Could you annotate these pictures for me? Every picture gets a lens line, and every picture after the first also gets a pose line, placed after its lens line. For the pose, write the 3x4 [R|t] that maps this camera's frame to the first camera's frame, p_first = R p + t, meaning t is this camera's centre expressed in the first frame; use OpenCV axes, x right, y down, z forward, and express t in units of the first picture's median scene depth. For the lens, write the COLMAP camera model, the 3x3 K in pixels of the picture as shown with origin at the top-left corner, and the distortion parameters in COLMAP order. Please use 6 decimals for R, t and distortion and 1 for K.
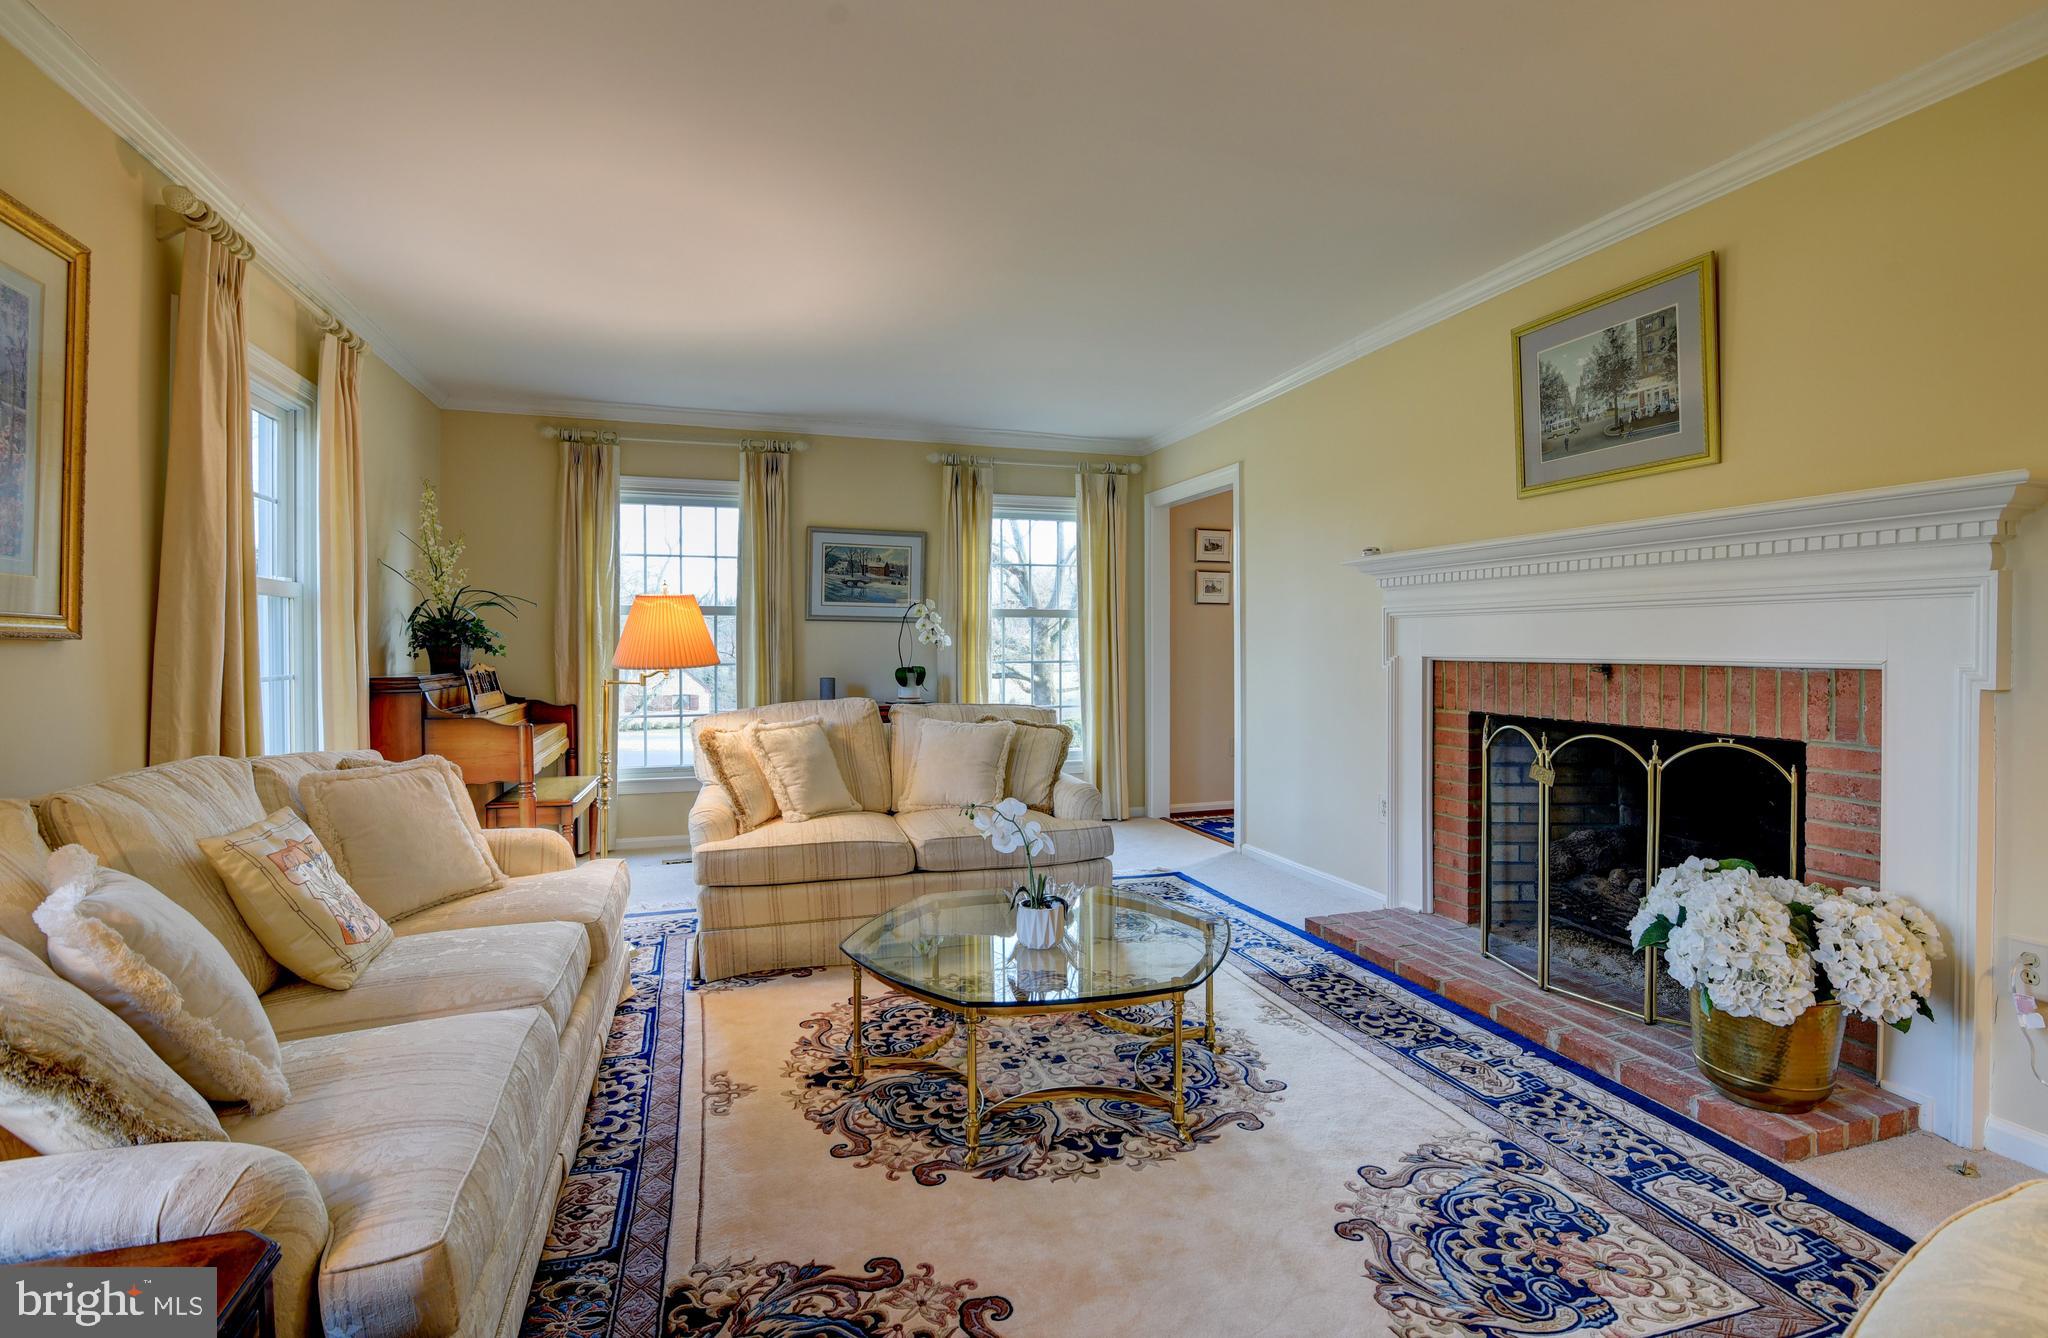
lens RADIAL K [[958.8, 0, 1028.5], [0, 958.8, 645.5], [0, 0, 1]] dist [-0.000267, -0.000005]
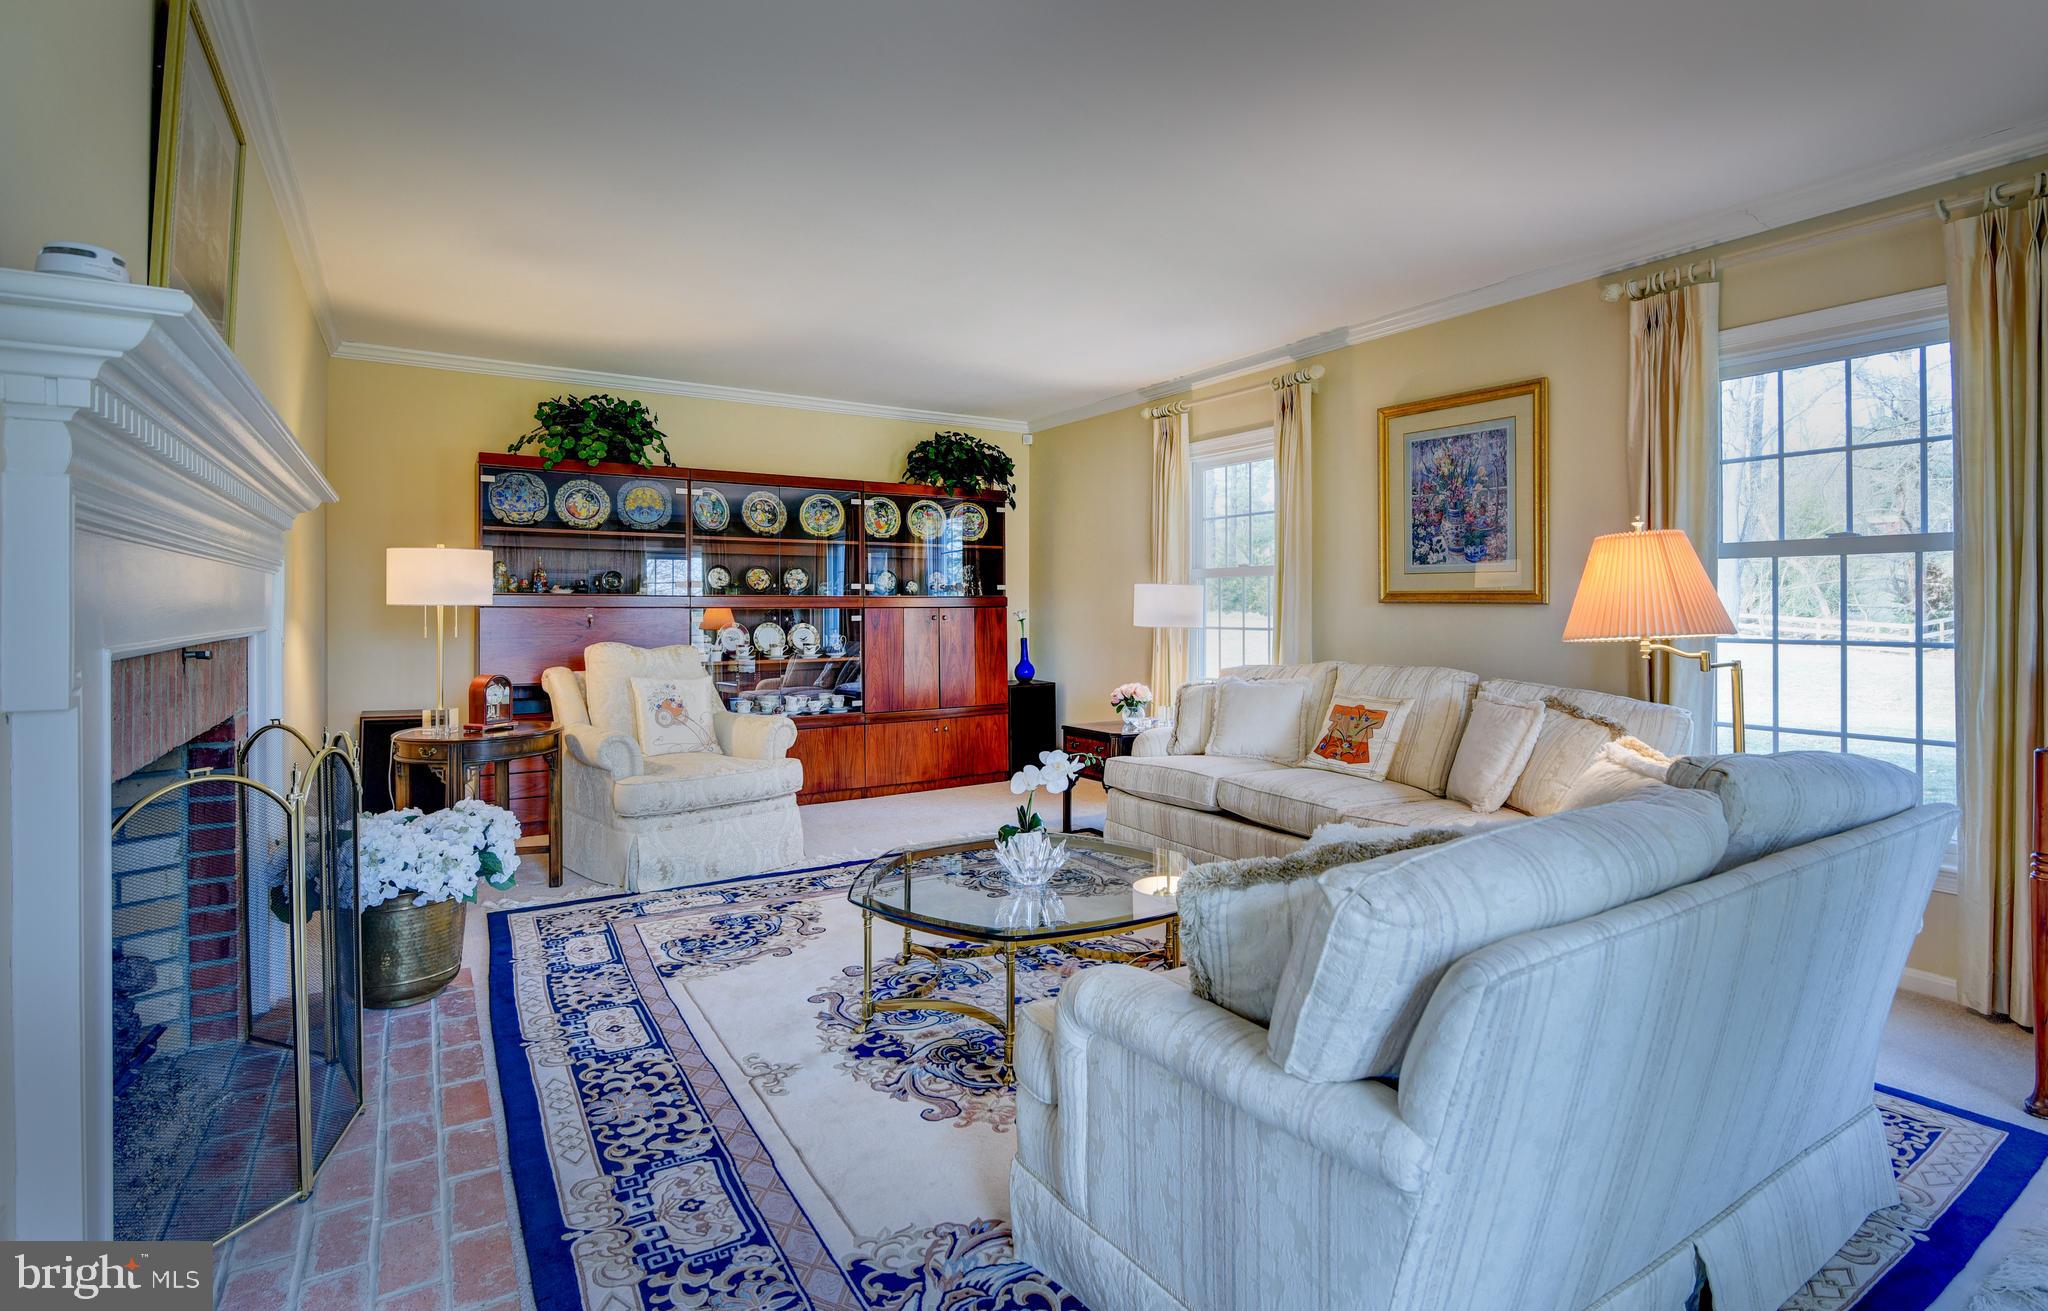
lens RADIAL K [[982.8, 0, 1046.8], [0, 982.8, 608.8], [0, 0, 1]] dist [0.000560, 0.000015]
pose [[-0.967809, 0.009439, -0.251510, 0.245952], [0.008469, 0.999952, 0.004942, -0.001243], [0.251544, 0.002653, -0.967842, 1.892086]]
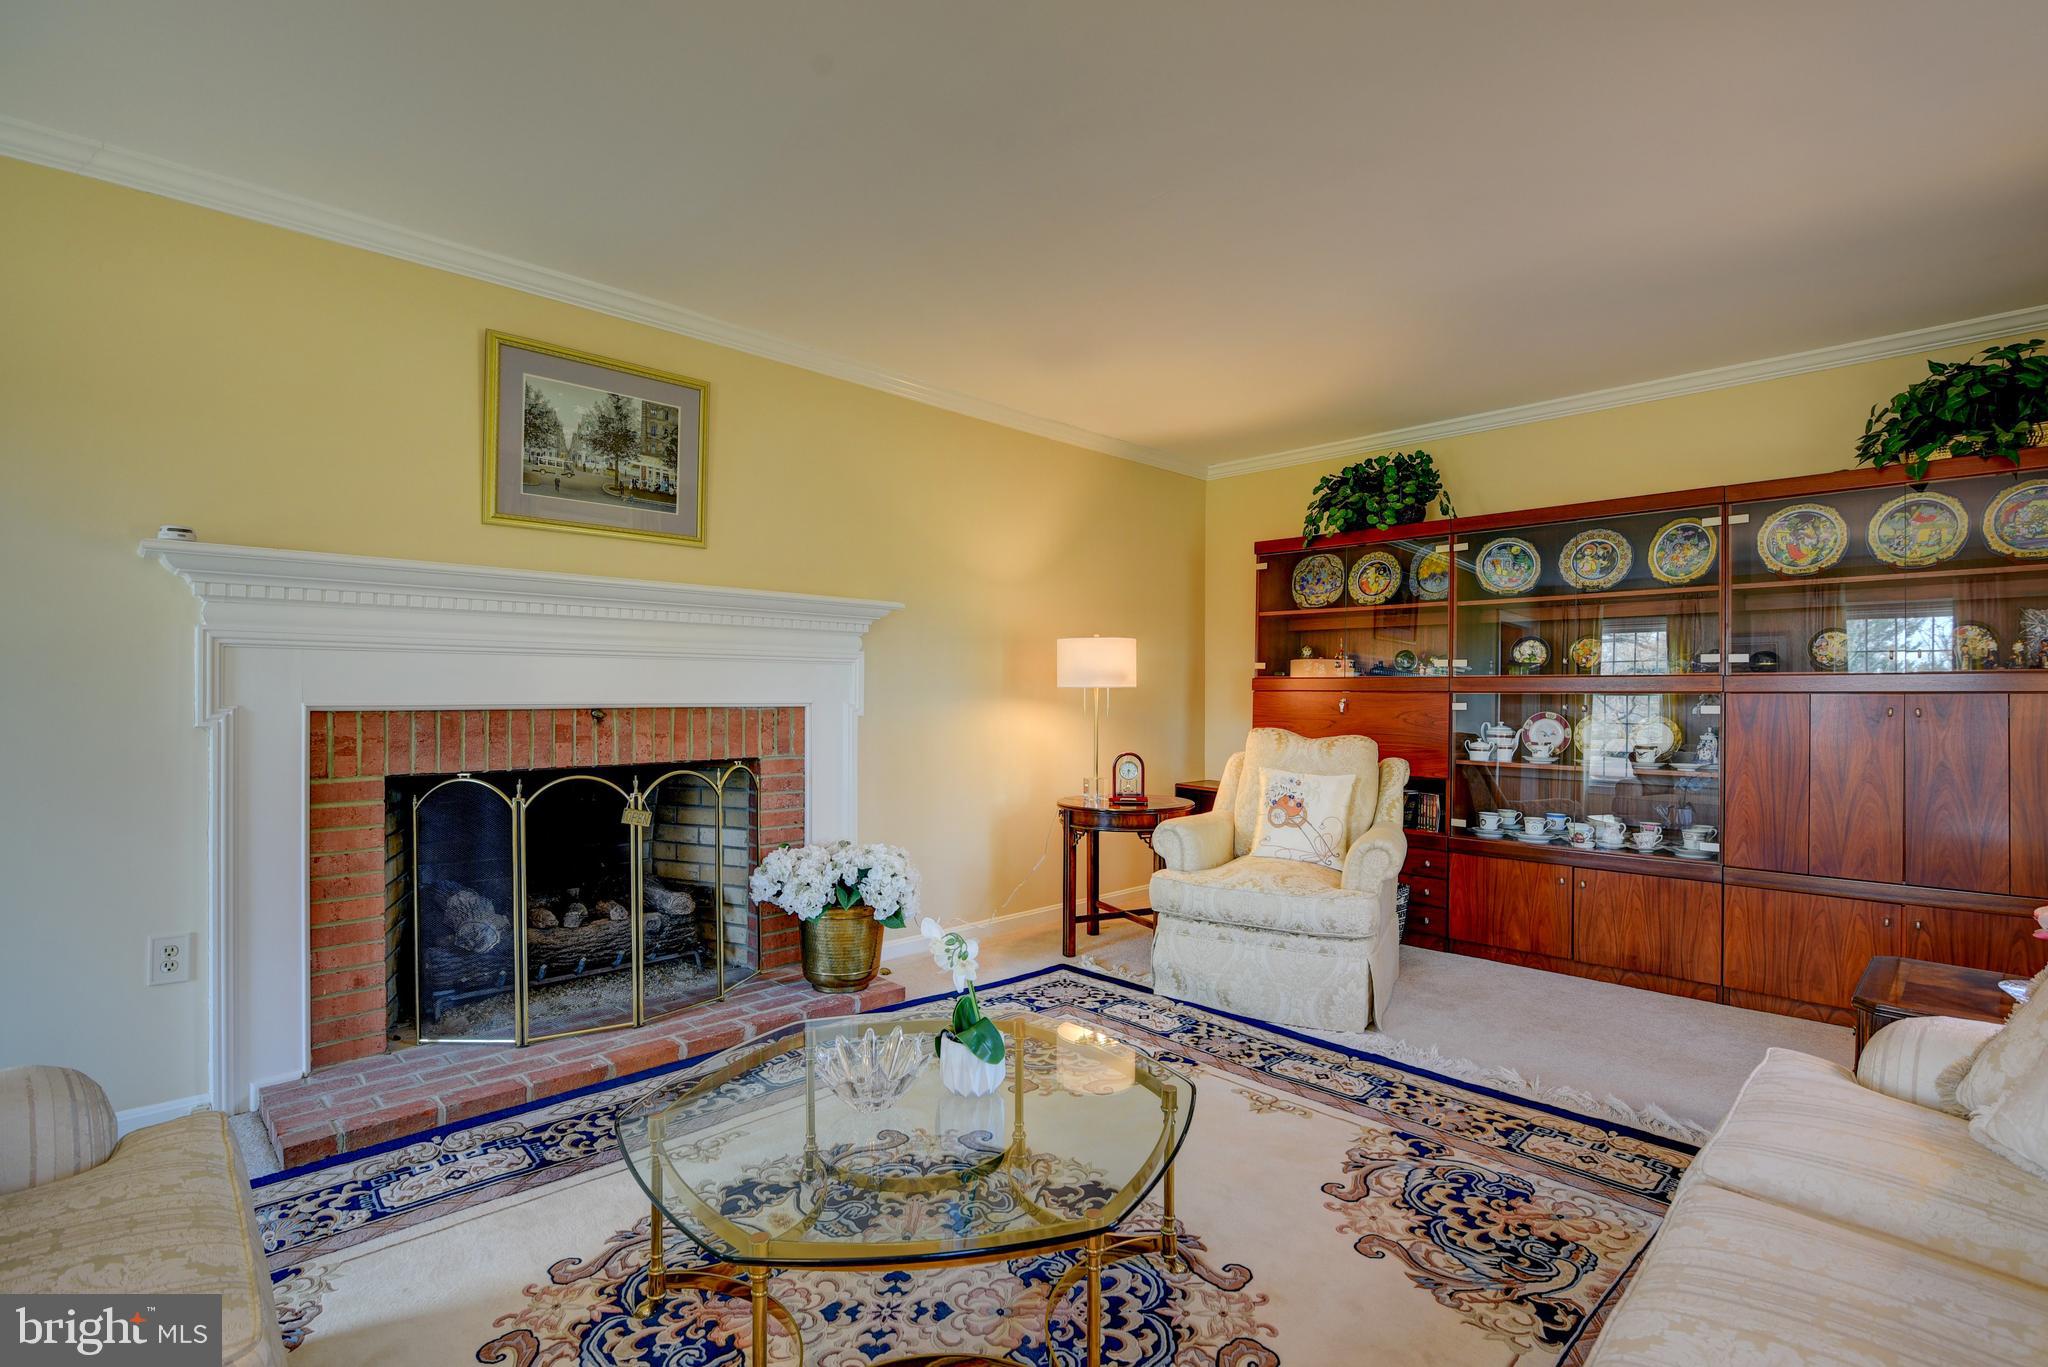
lens RADIAL K [[945.6, 0, 1045.0], [0, 945.6, 694.2], [0, 0, 1]] dist [-0.020566, 0.001583]
pose [[-0.454024, 0.003285, 0.890984, -0.581094], [0.001159, 0.999995, -0.003097, 0.007741], [-0.890989, -0.000374, -0.454025, 1.121263]]
